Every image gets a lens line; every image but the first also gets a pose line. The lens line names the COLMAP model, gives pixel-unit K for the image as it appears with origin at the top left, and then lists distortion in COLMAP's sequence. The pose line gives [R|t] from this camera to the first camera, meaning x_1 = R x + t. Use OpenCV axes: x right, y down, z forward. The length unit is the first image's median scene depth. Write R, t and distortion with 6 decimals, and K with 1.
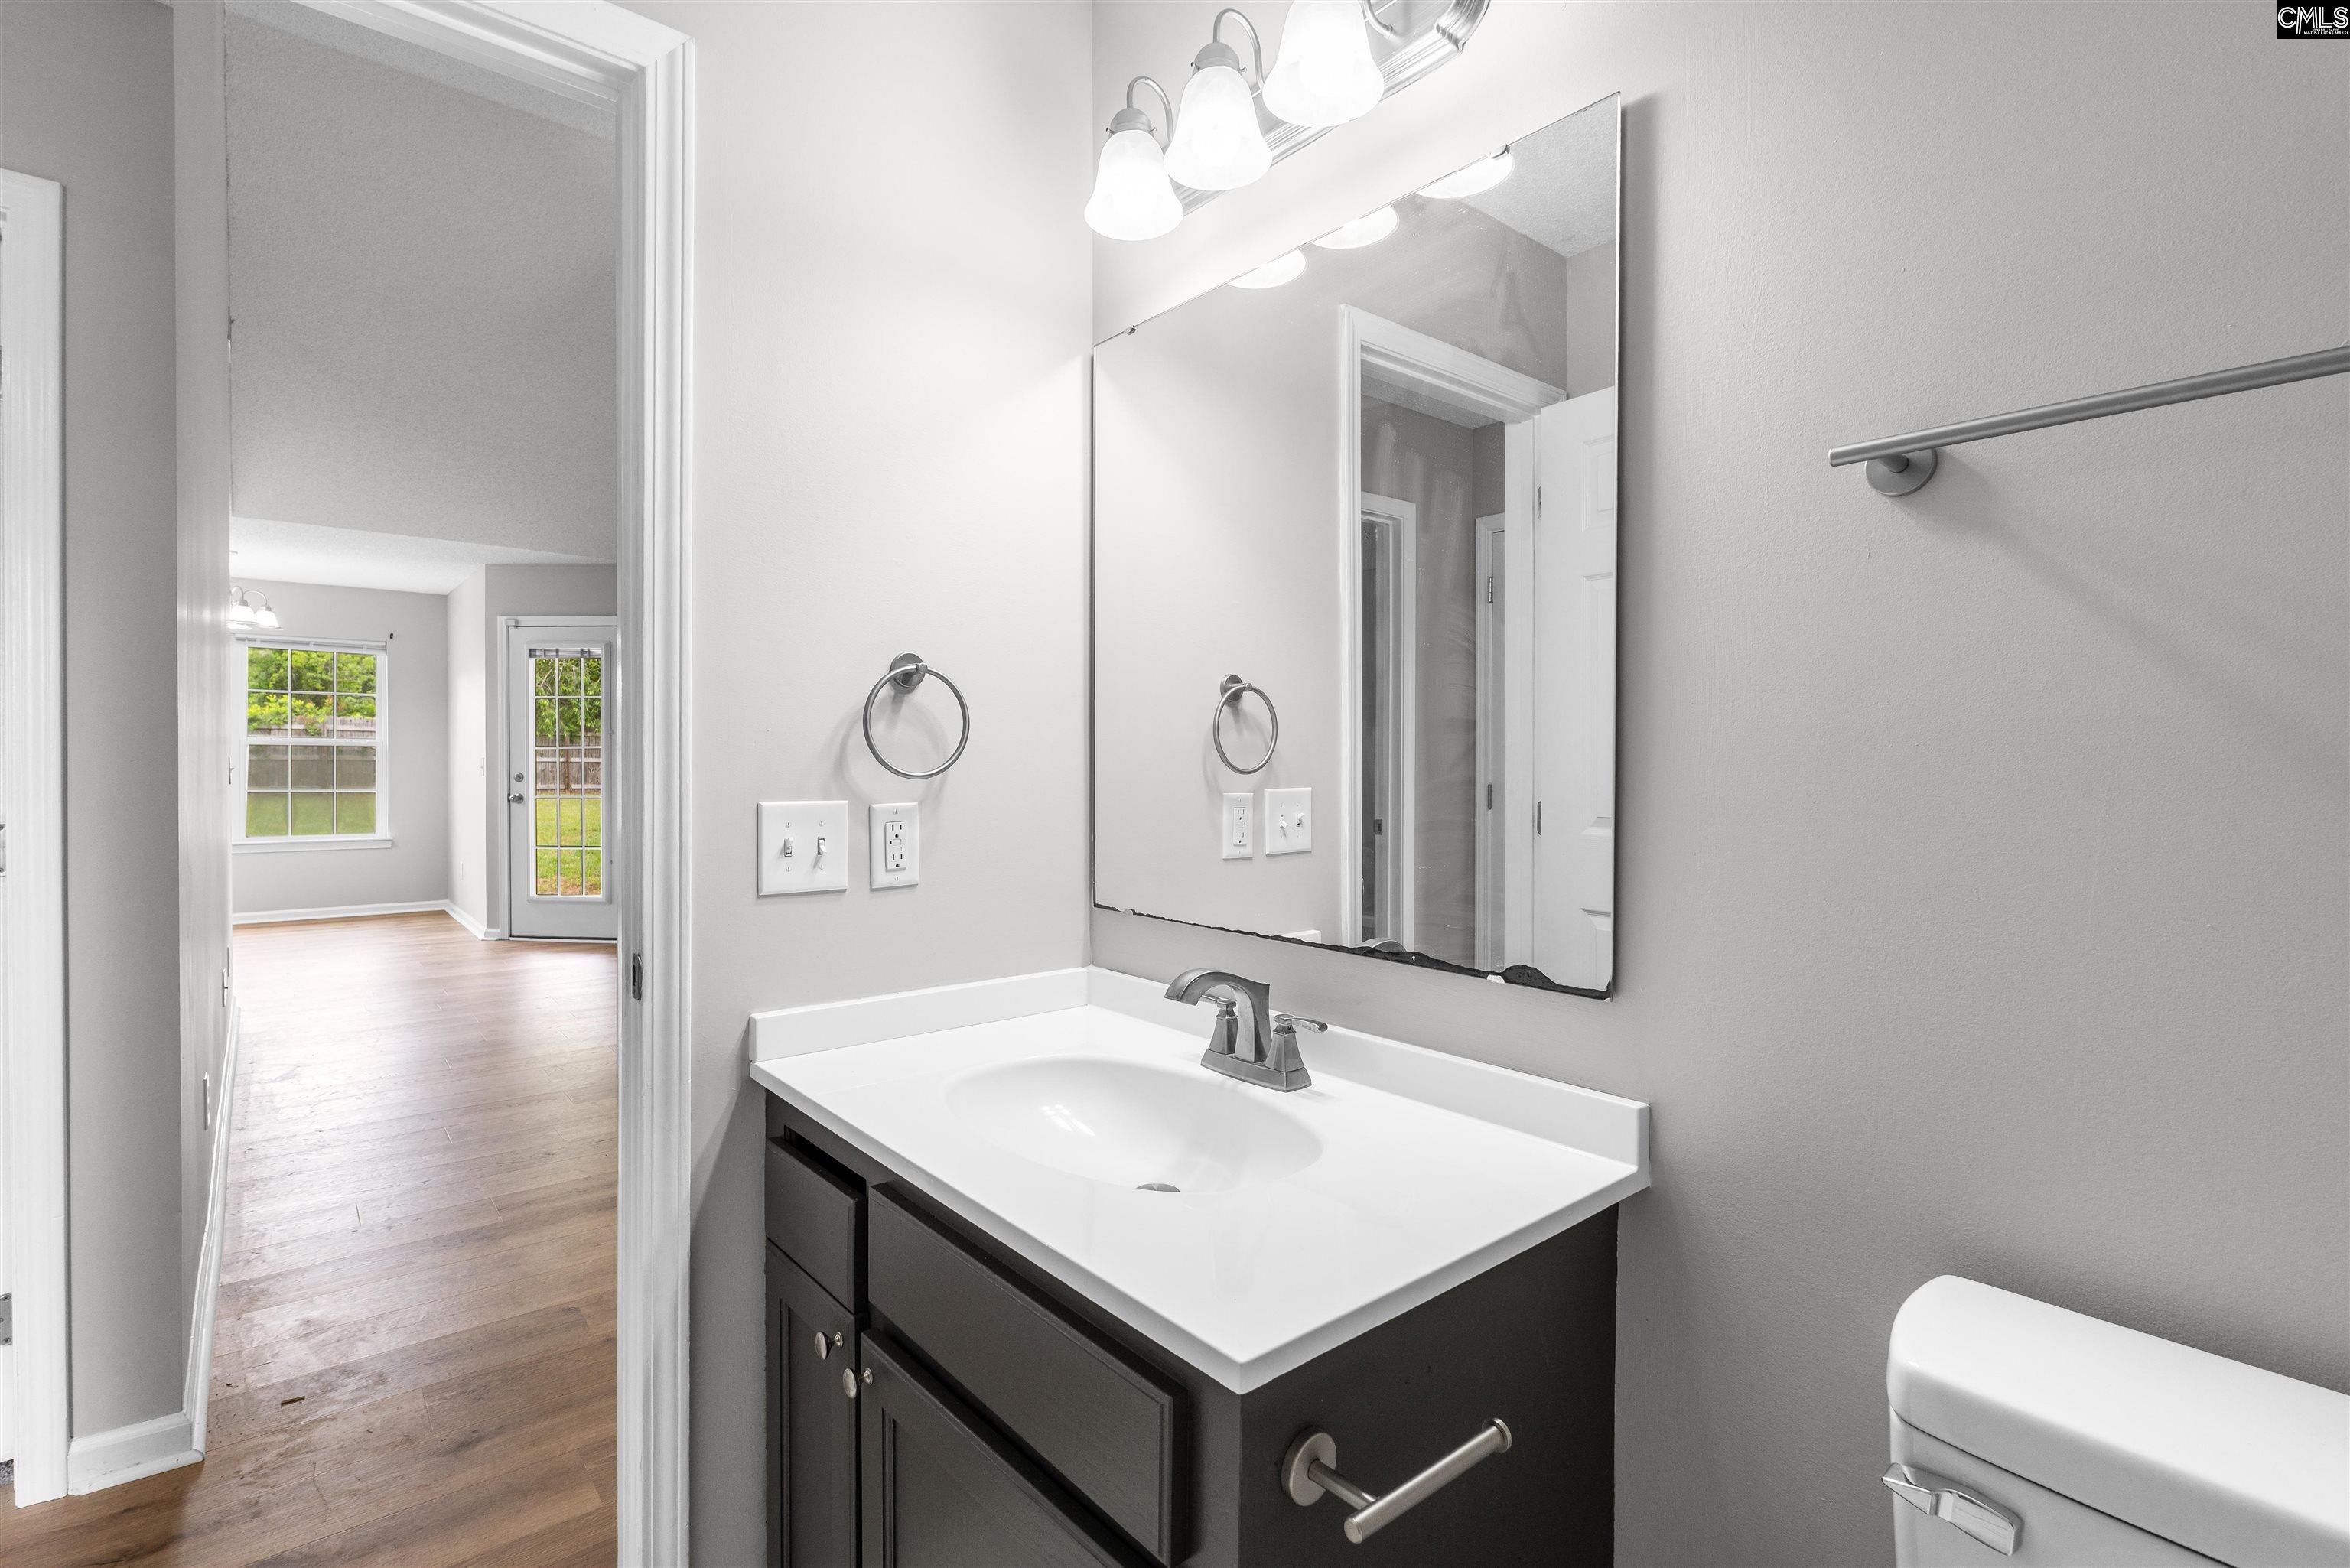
lens RADIAL K [[1072.0, 0, 1168.1], [0, 1072.0, 779.4], [0, 0, 1]] dist [-0.017859, 0.002149]
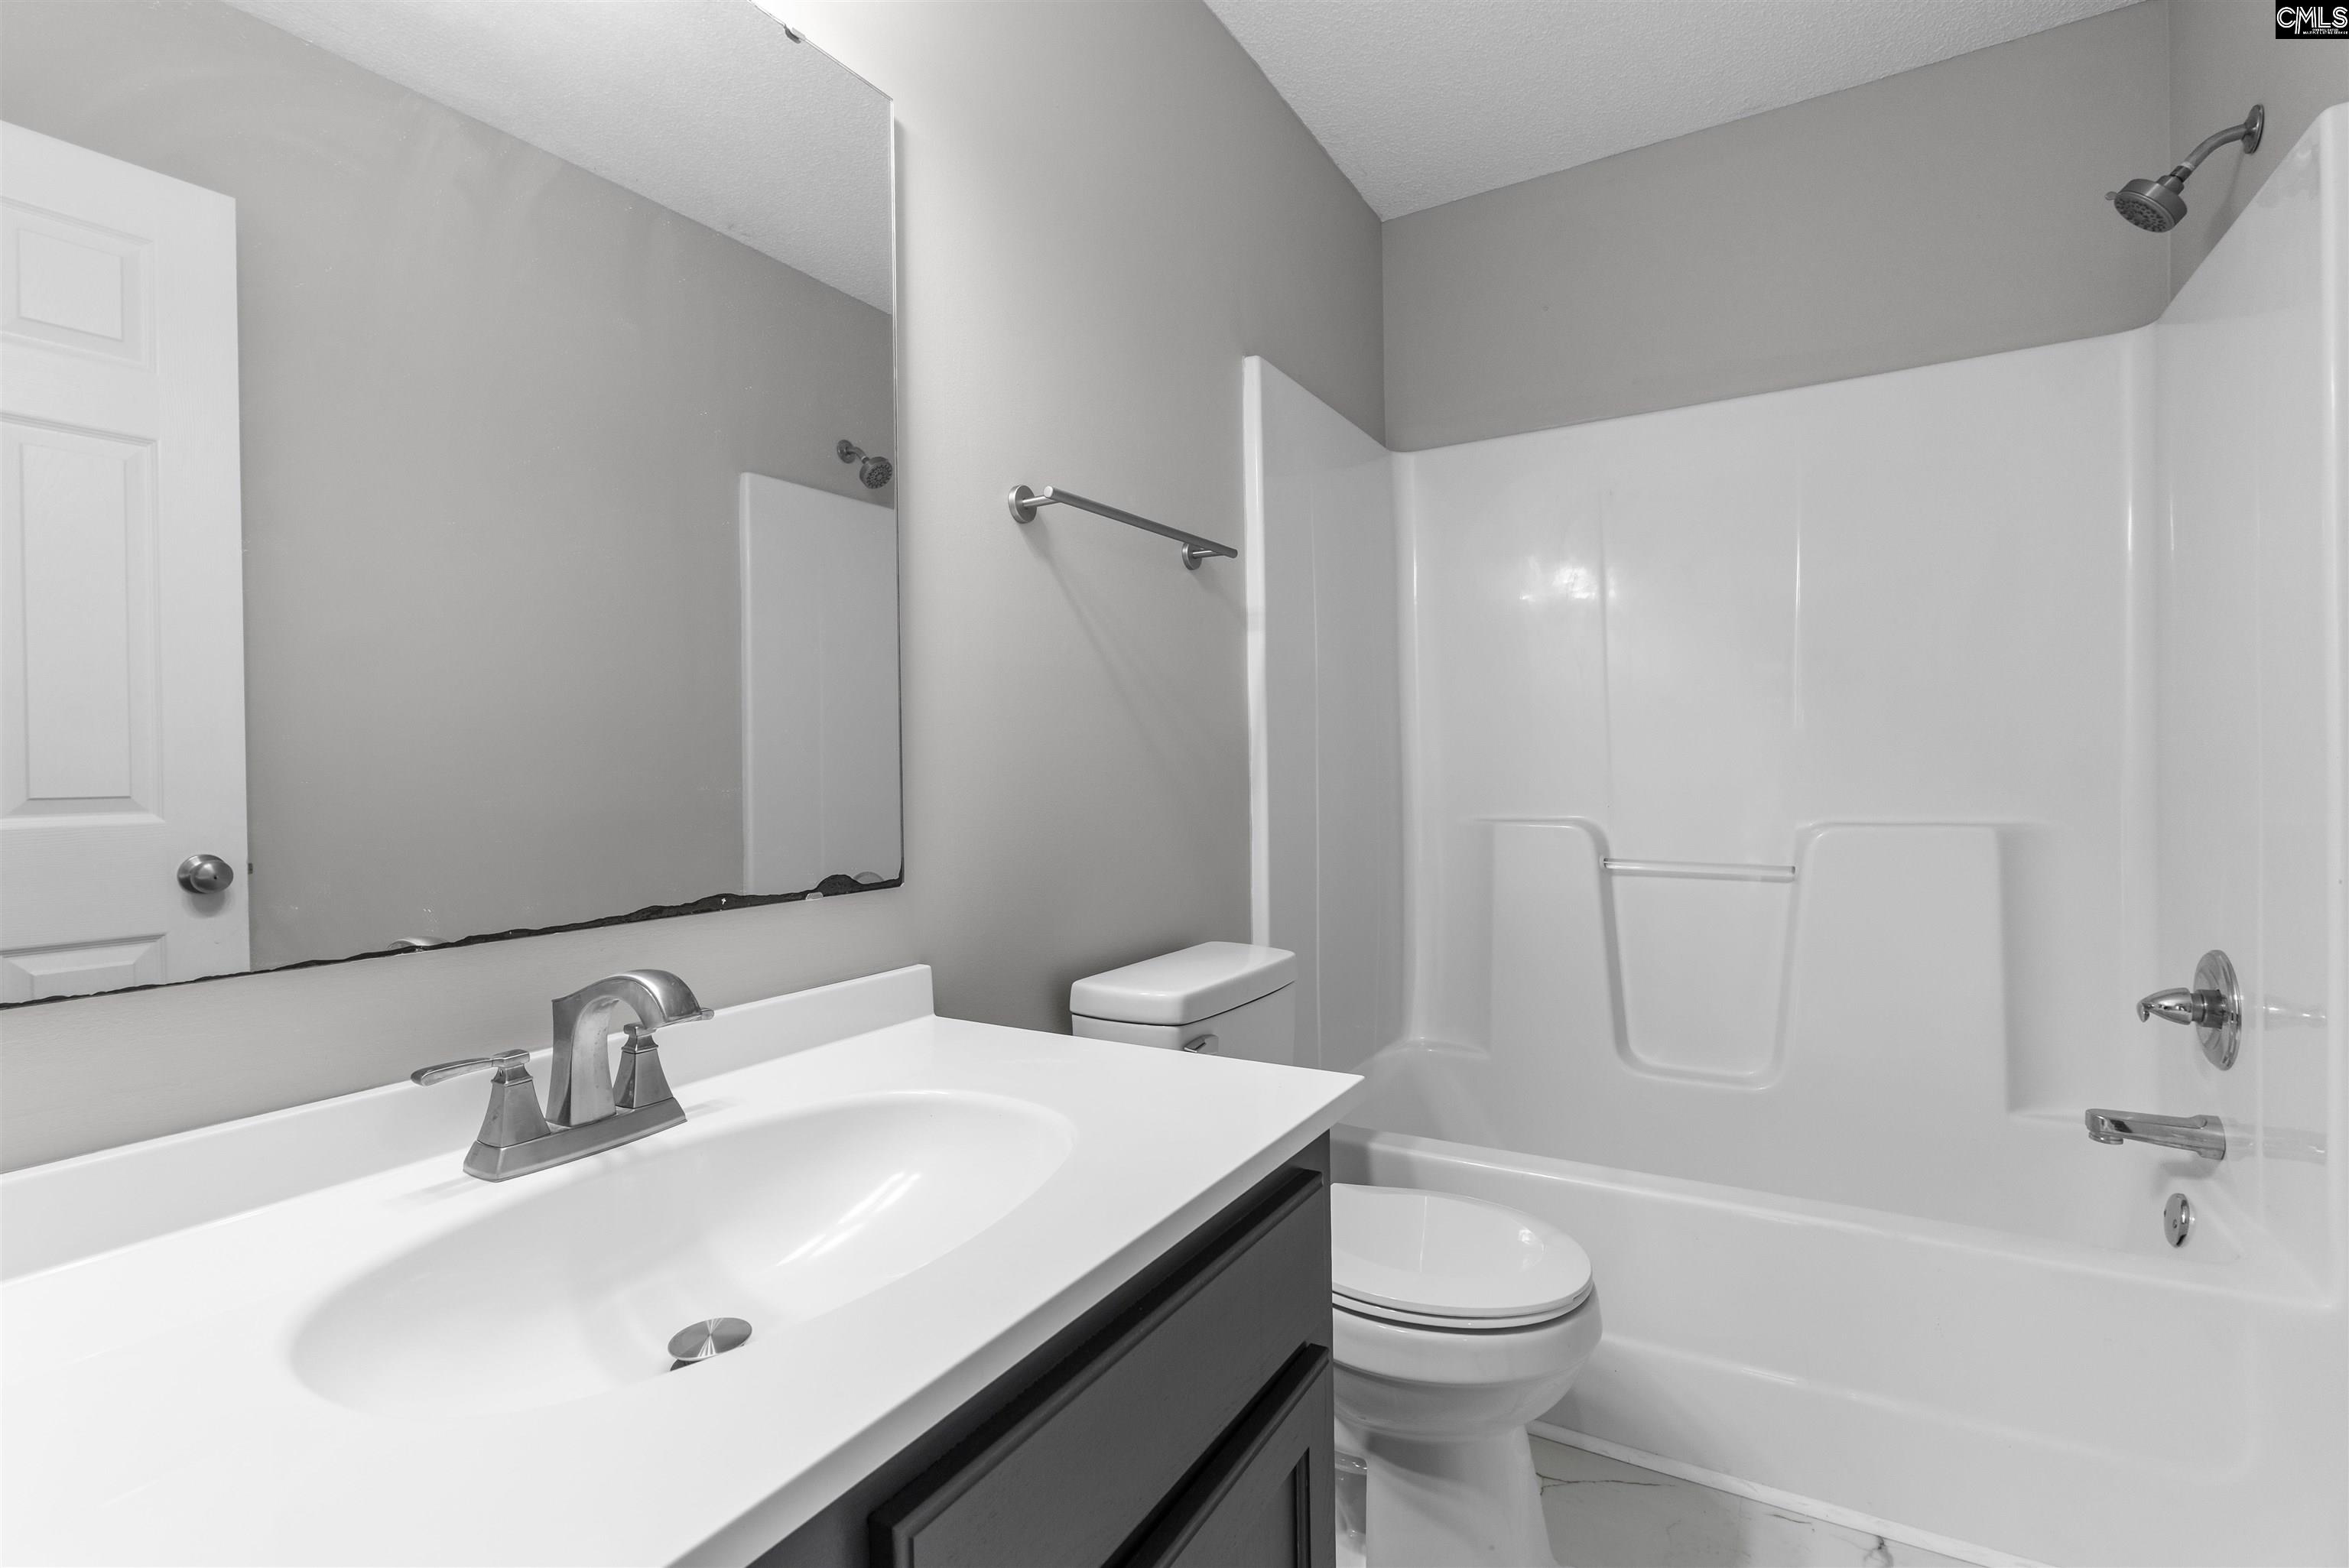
lens RADIAL K [[1071.5, 0, 1173.9], [0, 1071.5, 770.4], [0, 0, 1]] dist [-0.017859, 0.002149]
pose [[-0.318453, -0.016561, 0.947794, -0.728645], [0.023652, 0.999397, 0.025410, 0.057098], [-0.947644, 0.030509, -0.317869, 1.017071]]
